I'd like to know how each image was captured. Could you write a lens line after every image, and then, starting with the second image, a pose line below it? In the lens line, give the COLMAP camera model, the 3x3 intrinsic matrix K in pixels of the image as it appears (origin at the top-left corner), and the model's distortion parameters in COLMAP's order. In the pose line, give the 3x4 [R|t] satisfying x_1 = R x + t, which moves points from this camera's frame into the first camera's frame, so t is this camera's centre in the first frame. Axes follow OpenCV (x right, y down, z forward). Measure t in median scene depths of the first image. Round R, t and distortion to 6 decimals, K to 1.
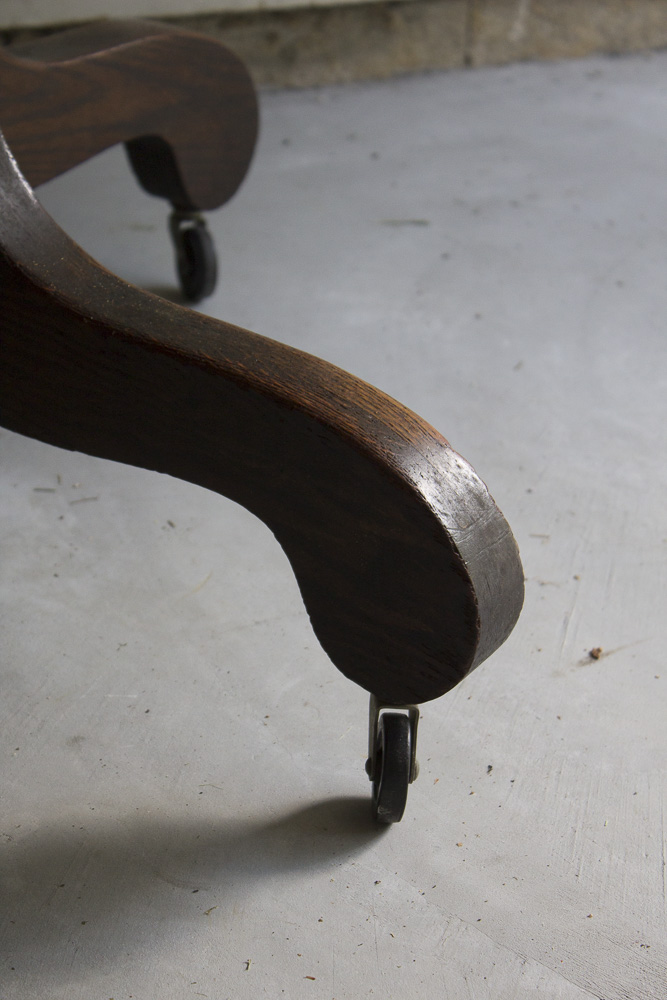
lens RADIAL K [[2409.2, 0, 333.1], [0, 2409.2, 501.2], [0, 0, 1]] dist [0.054876, 0.000000]
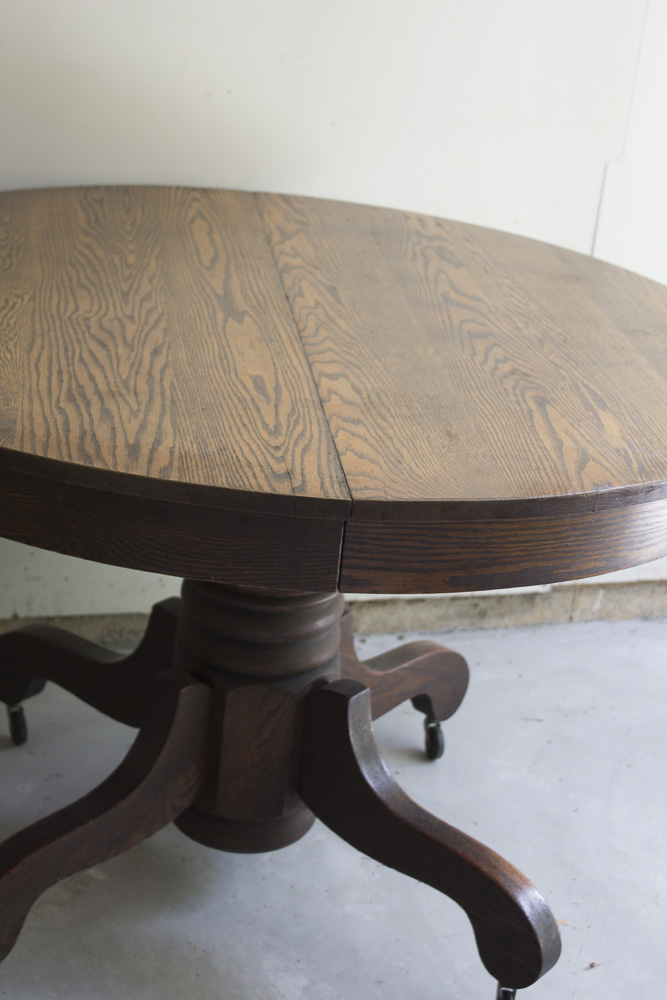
lens RADIAL K [[1834.0, 0, 338.6], [0, 1834.0, 498.7], [0, 0, 1]] dist [0.037619, 0.000000]
pose [[0.992420, 0.095181, -0.077742, -0.035244], [-0.101719, 0.991176, -0.084987, -0.172824], [0.068966, 0.092251, 0.993345, -0.708548]]
